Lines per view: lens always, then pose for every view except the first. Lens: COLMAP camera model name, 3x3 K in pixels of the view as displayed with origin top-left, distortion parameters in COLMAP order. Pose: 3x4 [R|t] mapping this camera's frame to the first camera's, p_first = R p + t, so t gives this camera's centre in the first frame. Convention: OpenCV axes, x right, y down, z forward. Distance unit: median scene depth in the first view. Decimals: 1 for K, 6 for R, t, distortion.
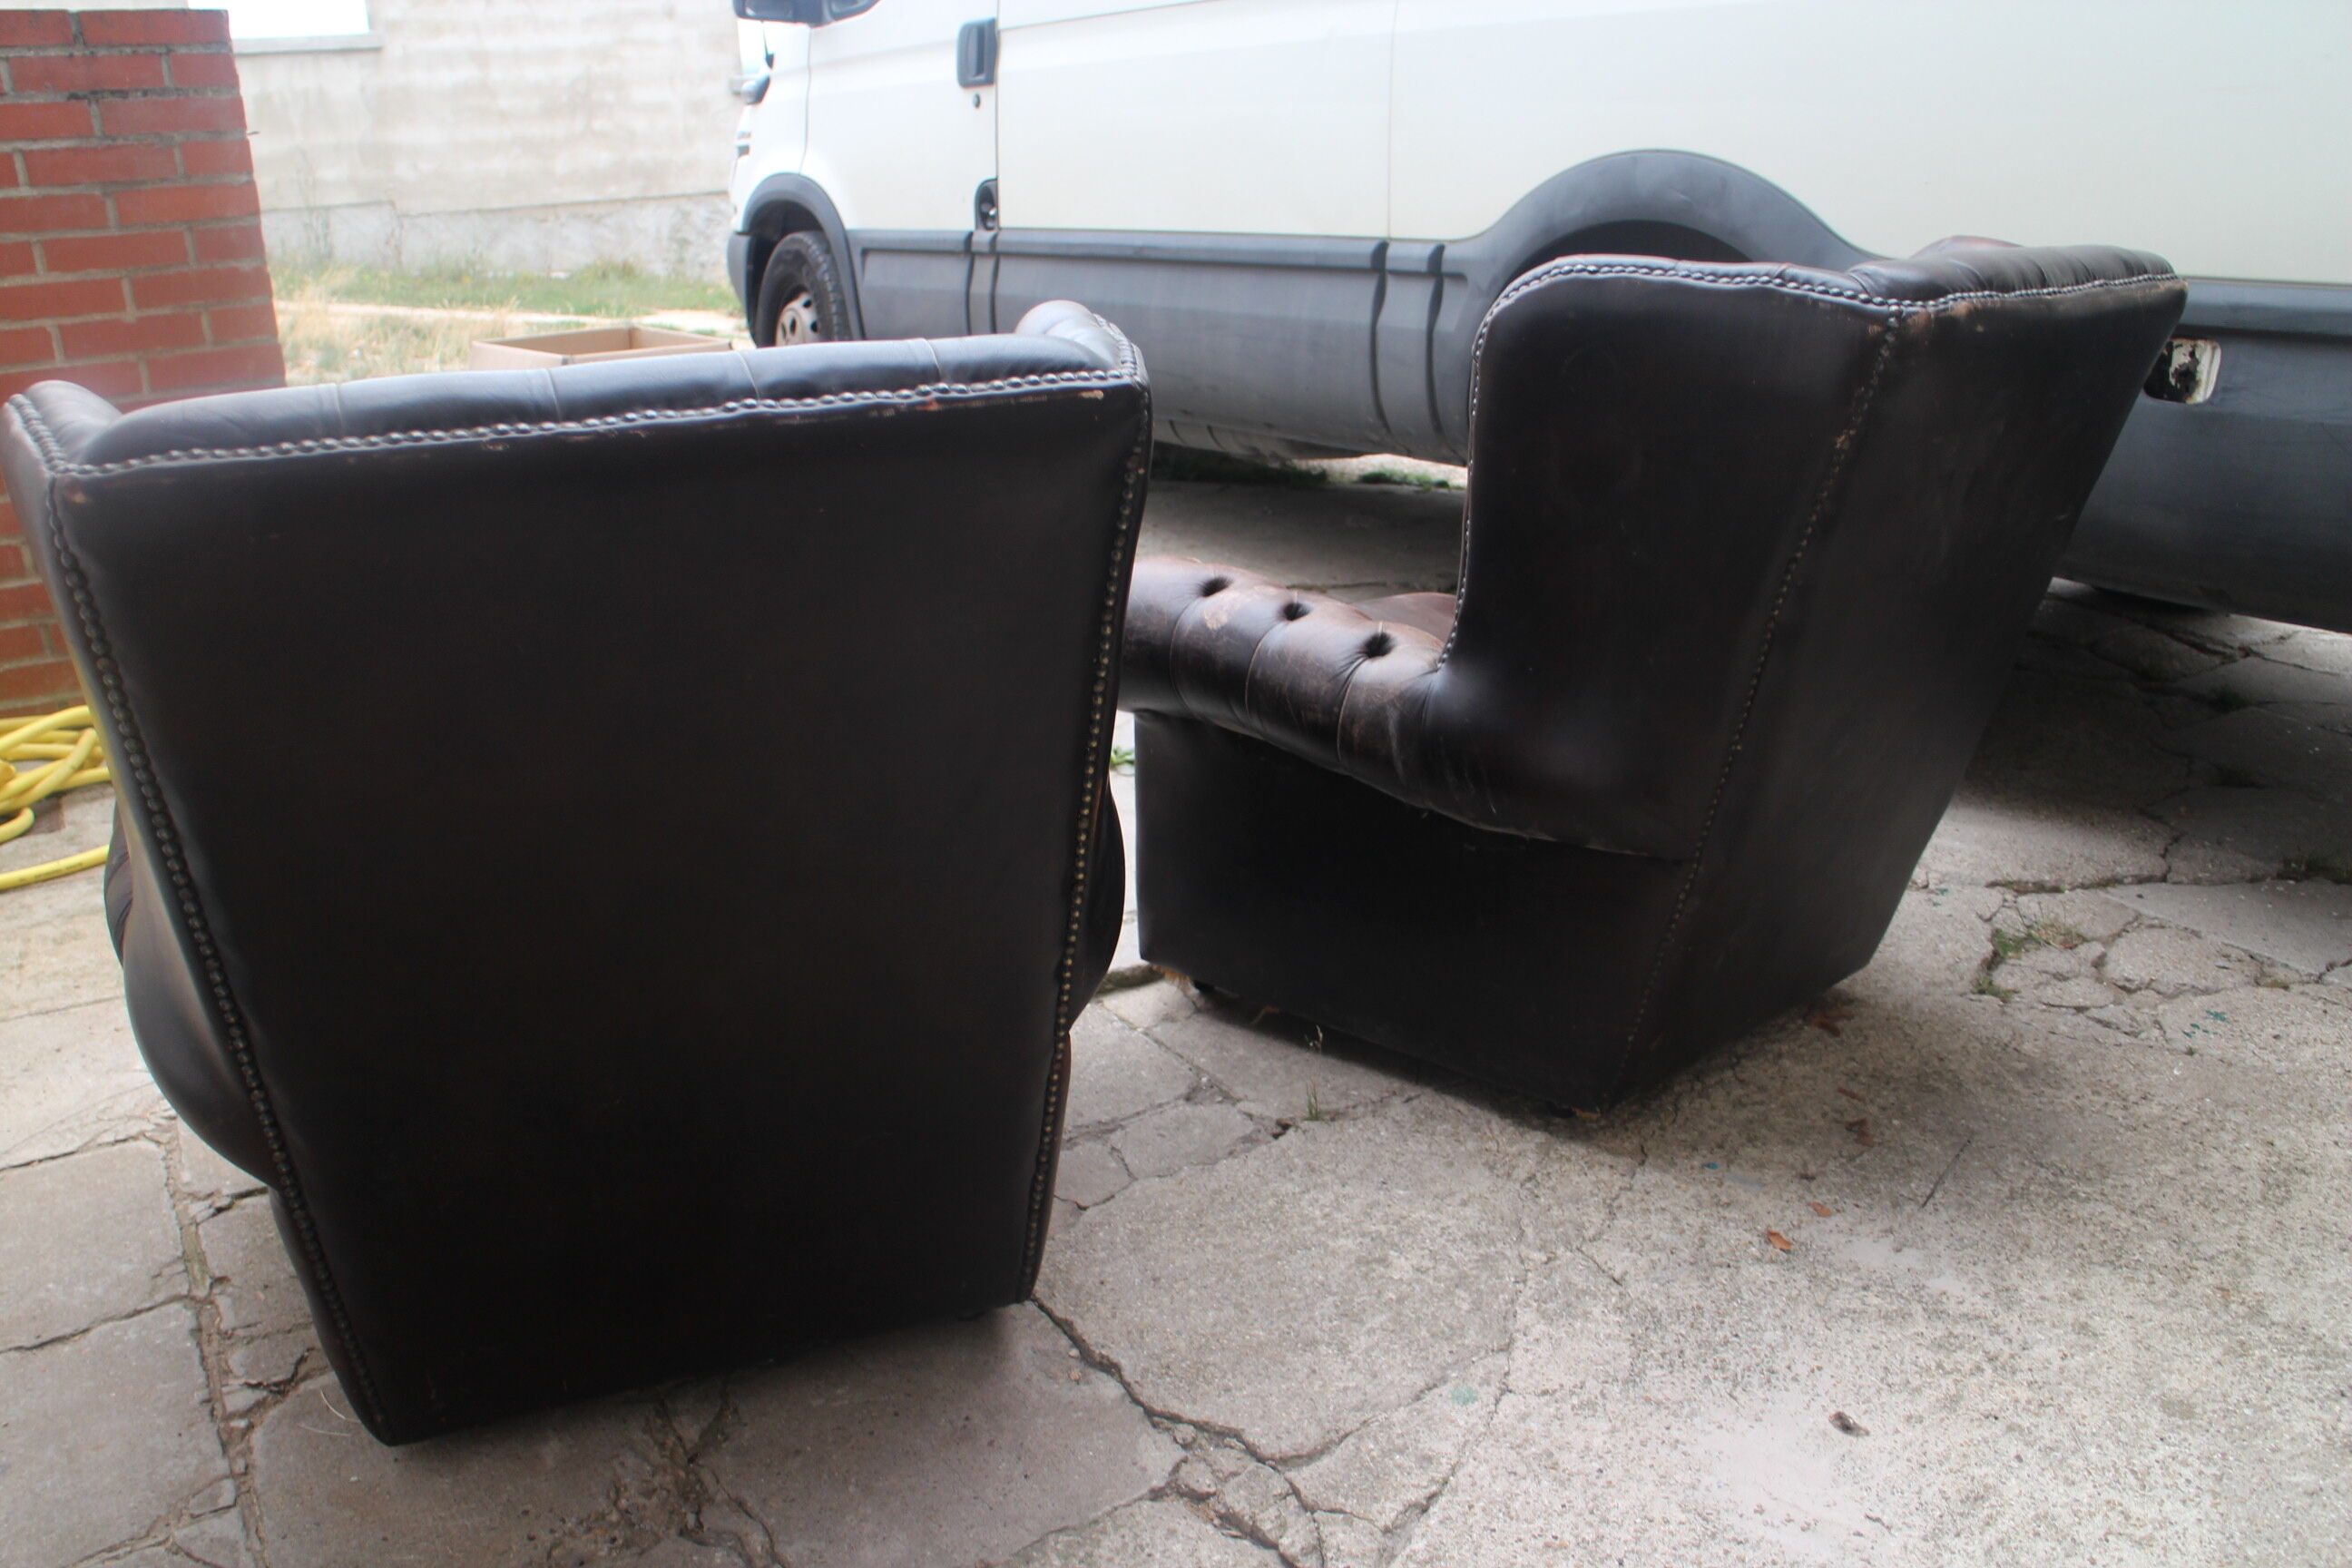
lens RADIAL K [[1909.6, 0, 1196.6], [0, 1909.6, 768.6], [0, 0, 1]] dist [-0.164402, 0.122663]
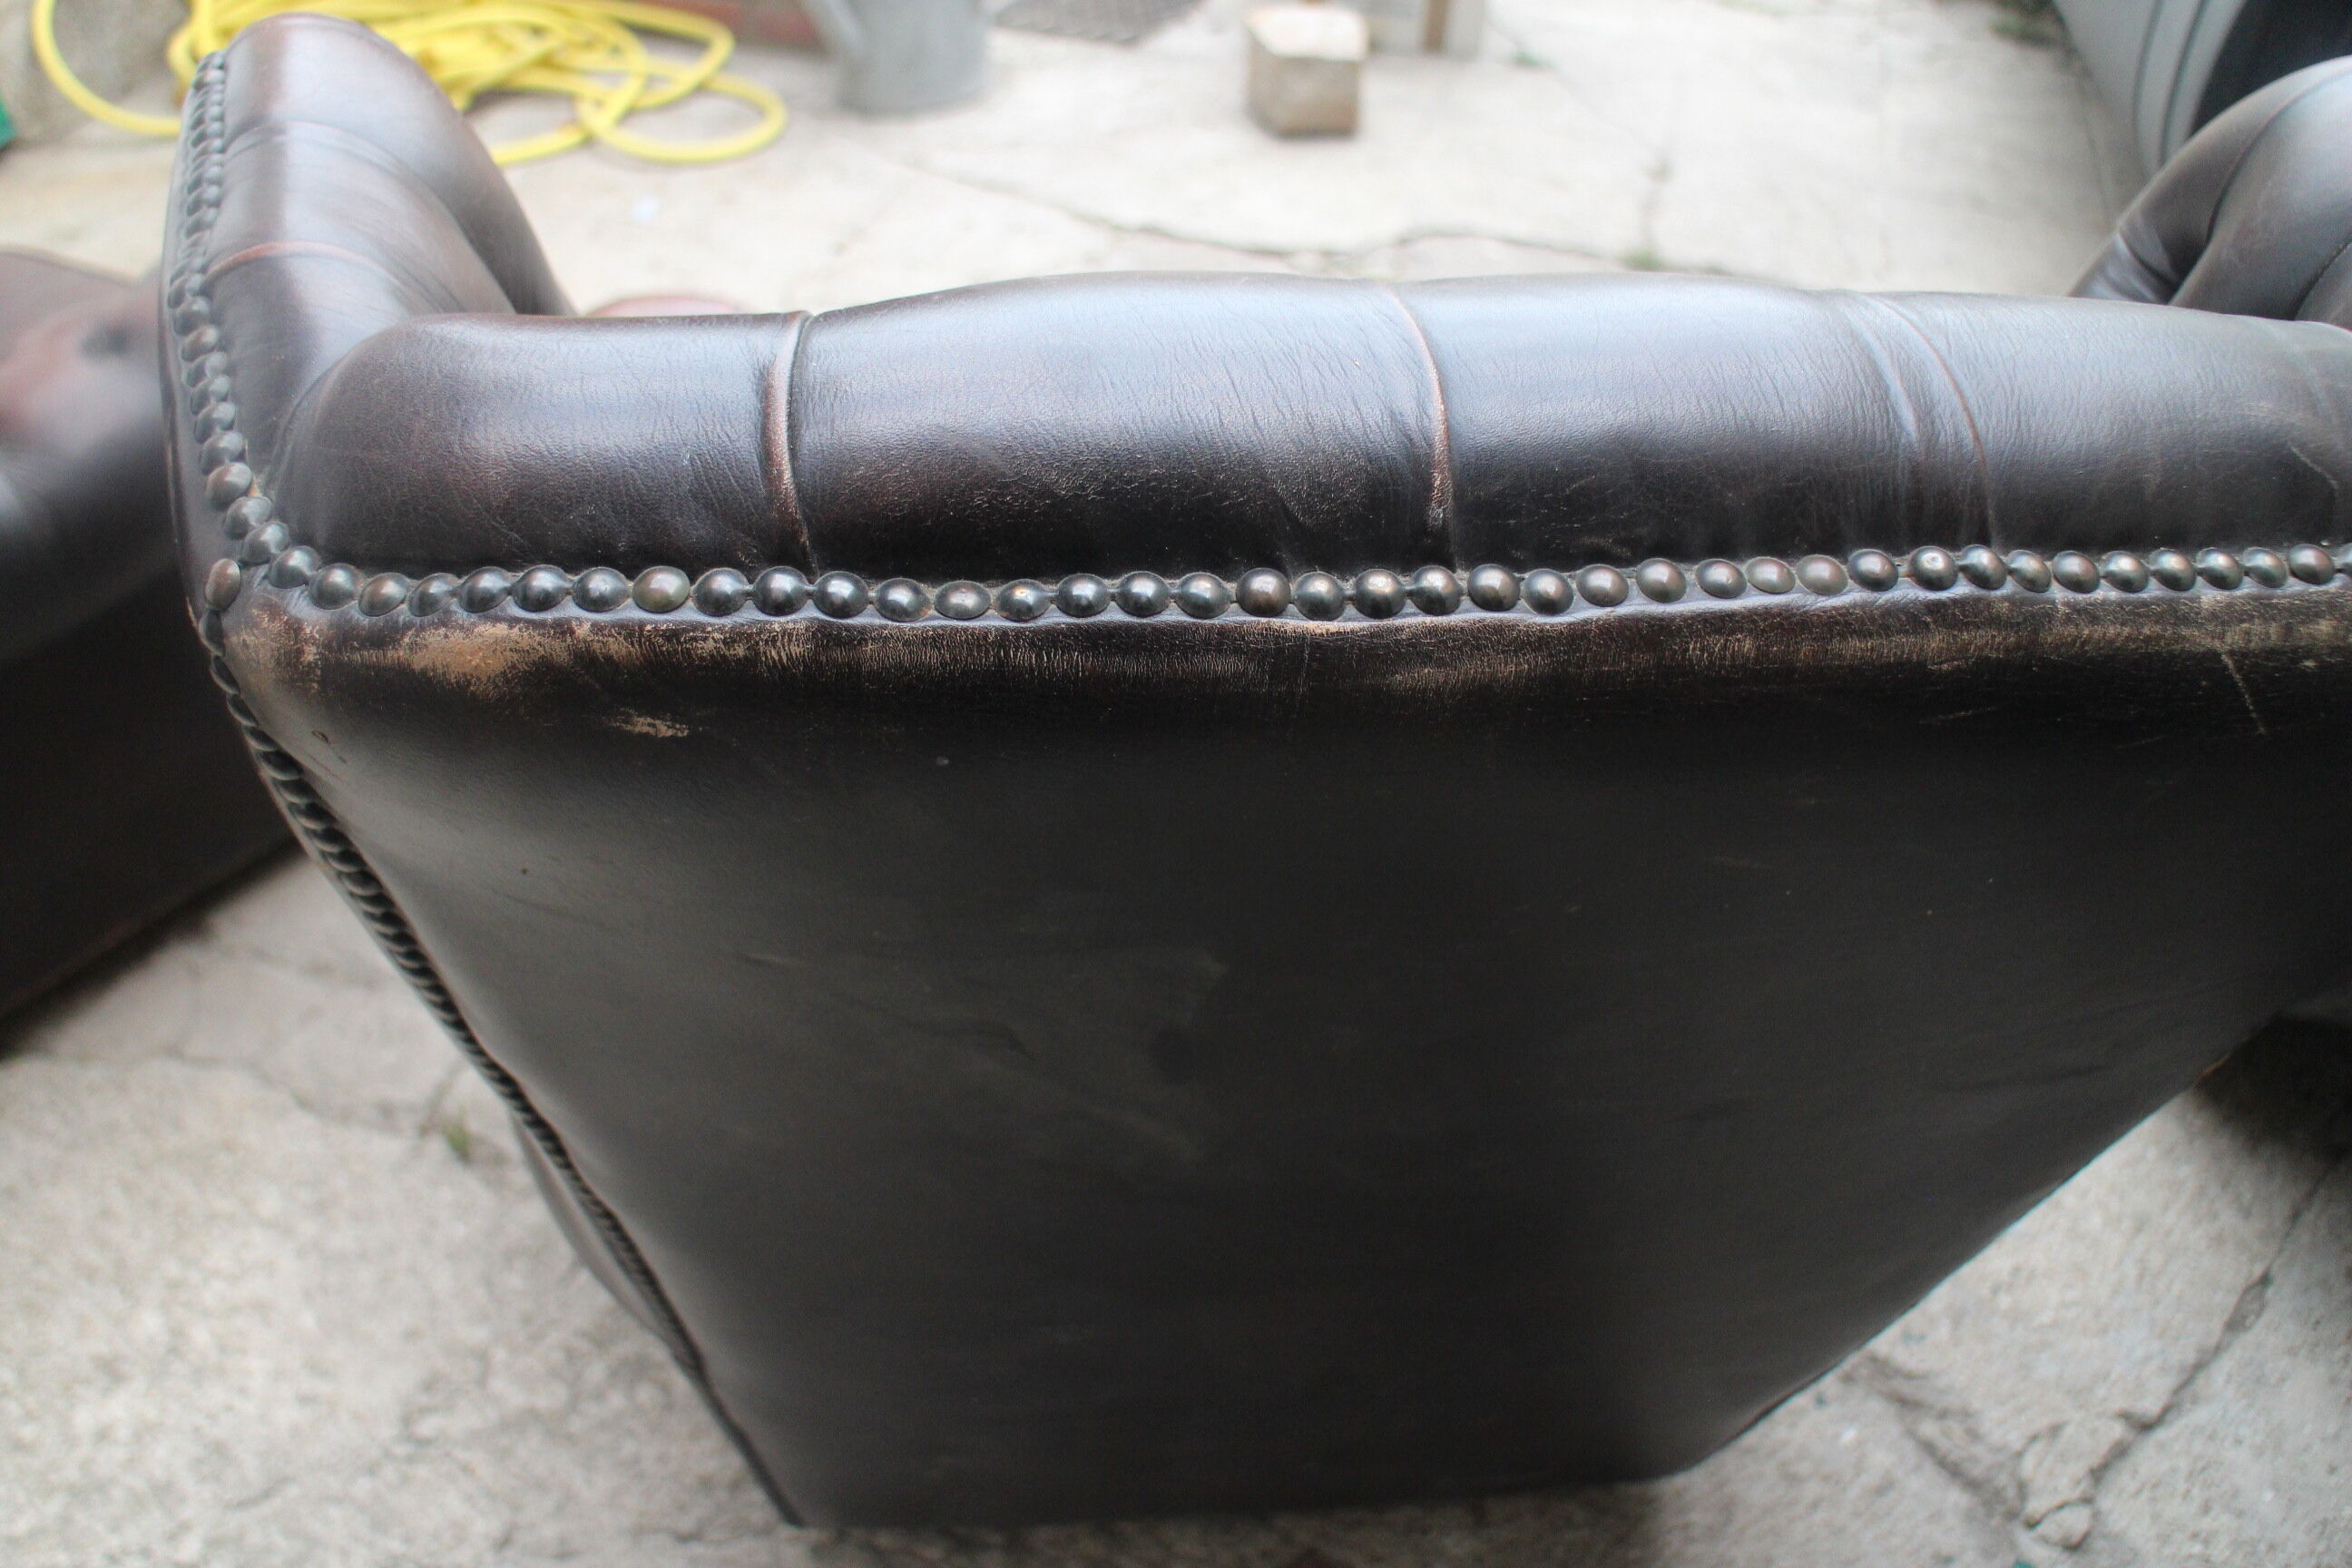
lens RADIAL K [[1909.6, 0, 1196.6], [0, 1909.6, 768.6], [0, 0, 1]] dist [-0.164402, 0.122663]
pose [[0.641369, 0.508607, -0.574426, 0.393192], [-0.289738, 0.853820, 0.432484, -0.214759], [0.710421, -0.110949, 0.694977, 0.525402]]
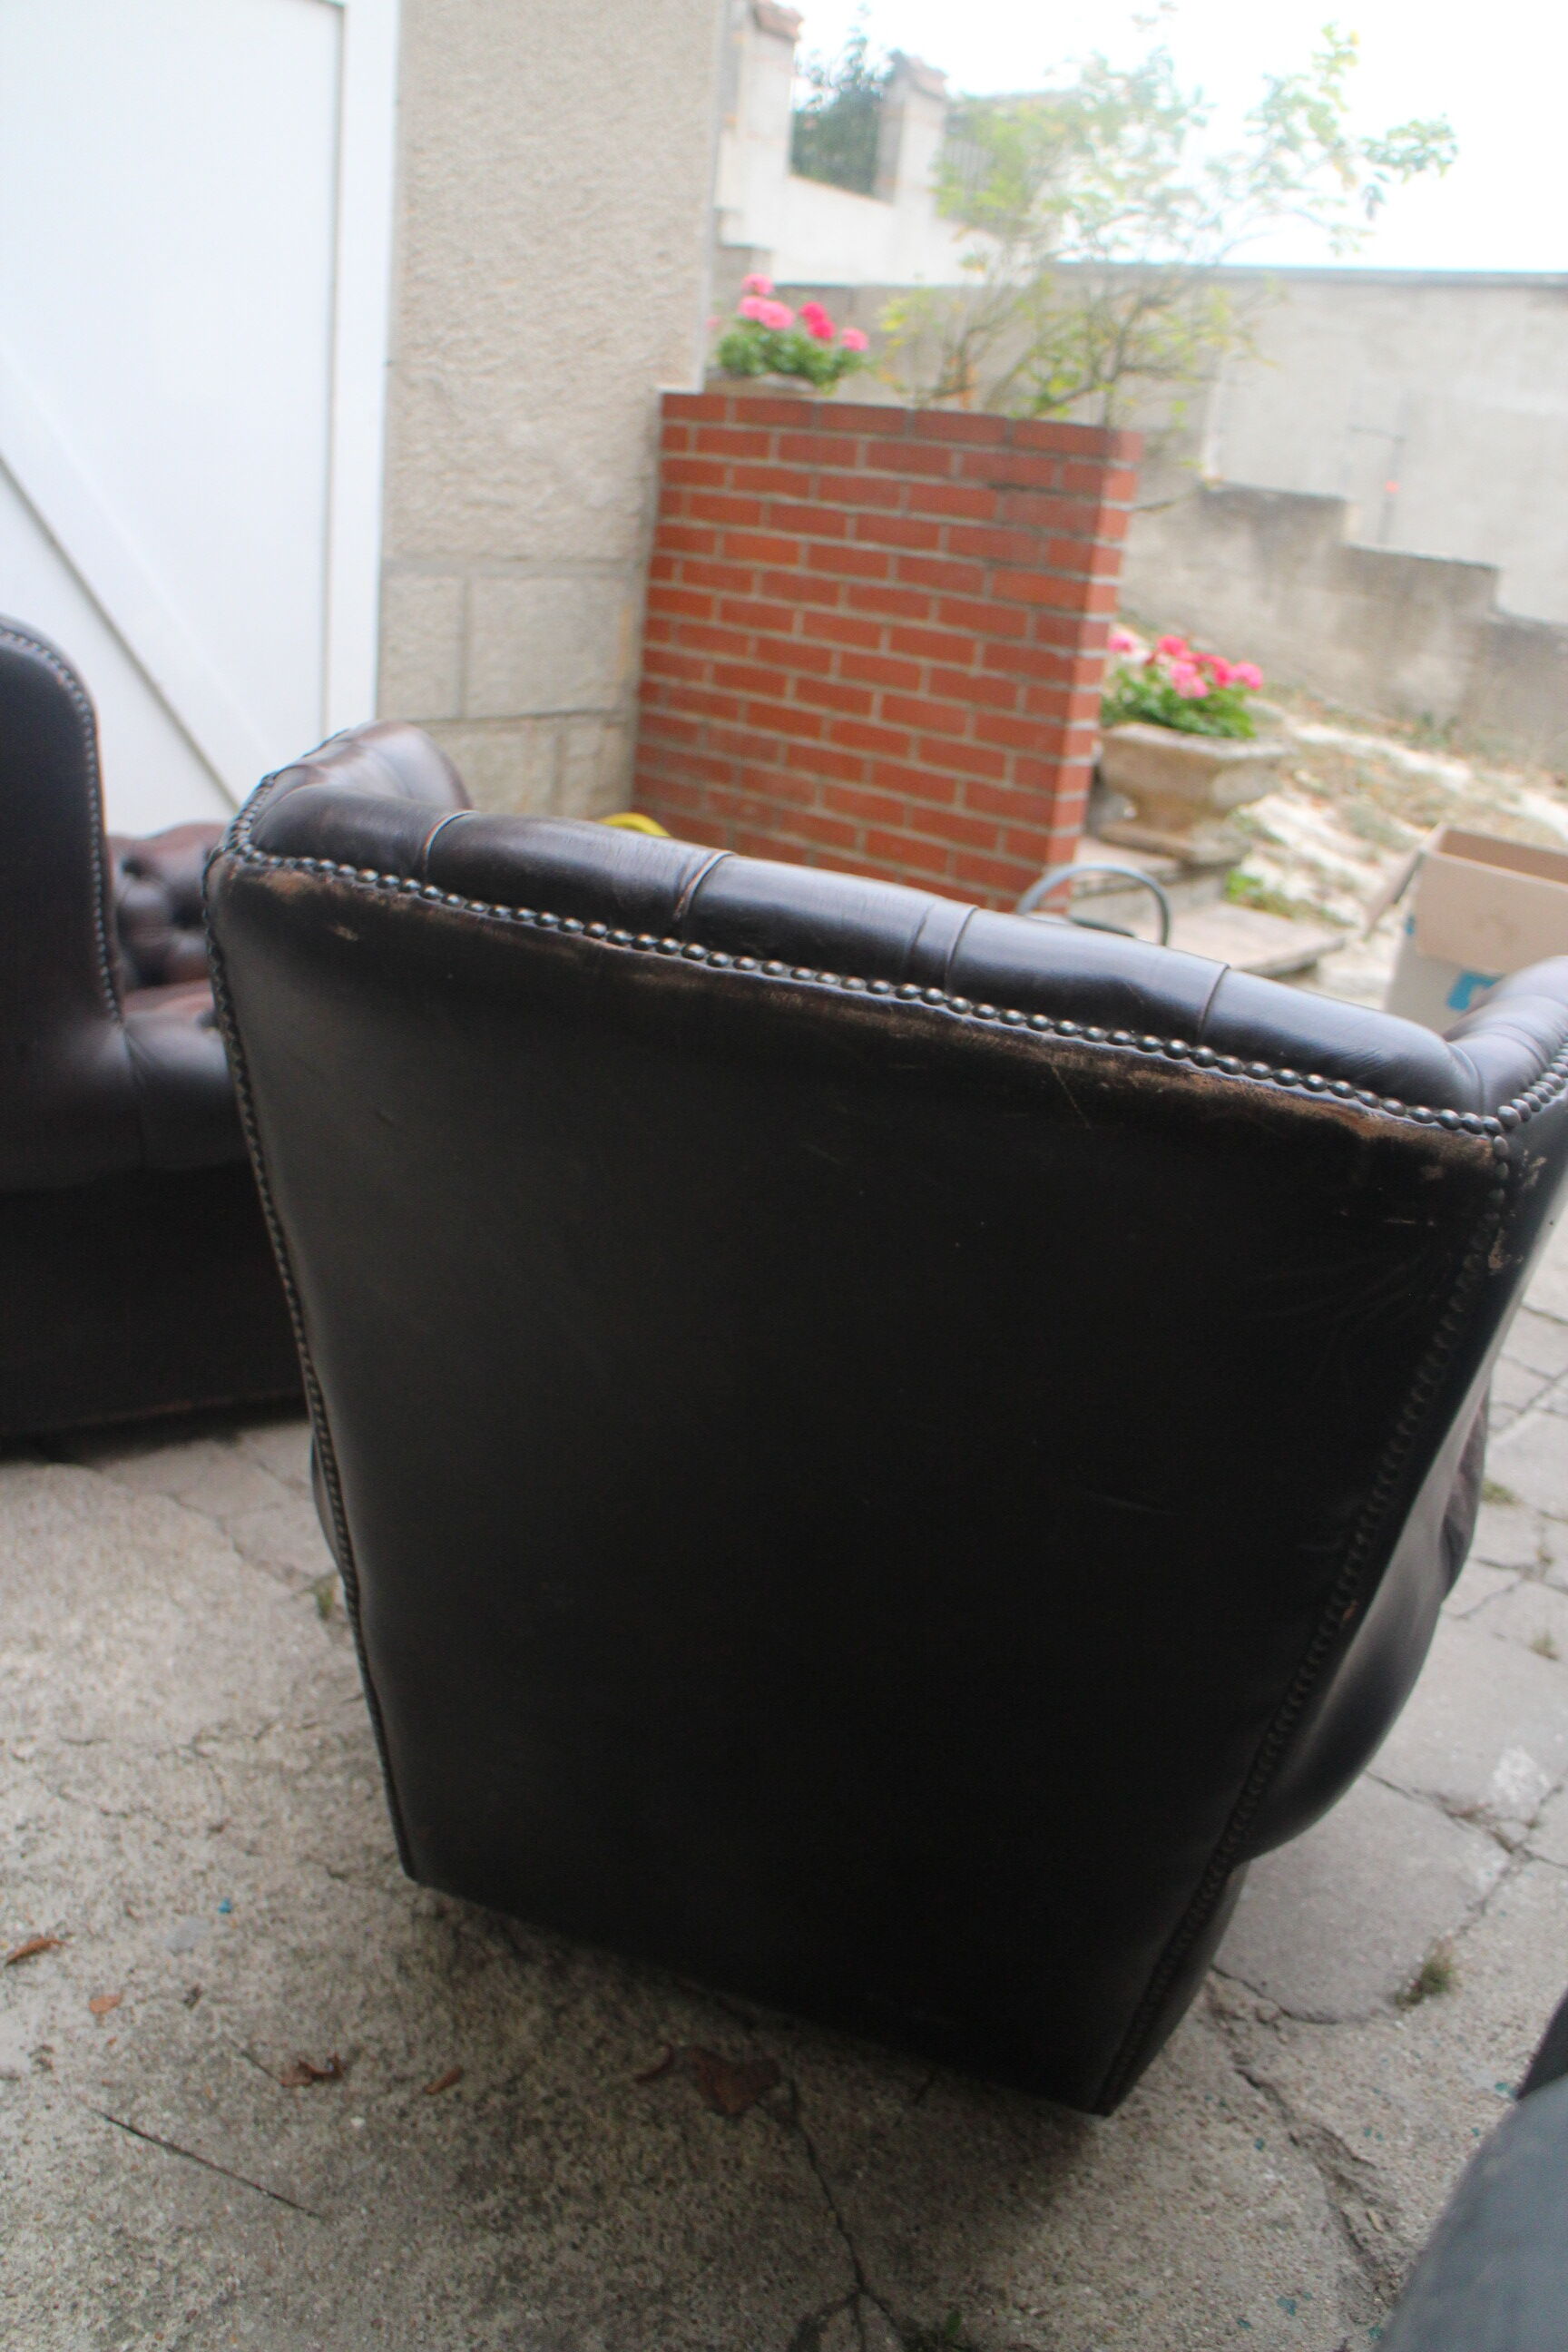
lens RADIAL K [[1909.6, 0, 801.7], [0, 1909.6, 1168.1], [0, 0, 1]] dist [-0.164402, 0.122663]
pose [[0.286679, 0.380864, -0.879066, 0.599458], [-0.435987, 0.868922, 0.234286, -0.220613], [0.853071, 0.316096, 0.415154, 0.538287]]
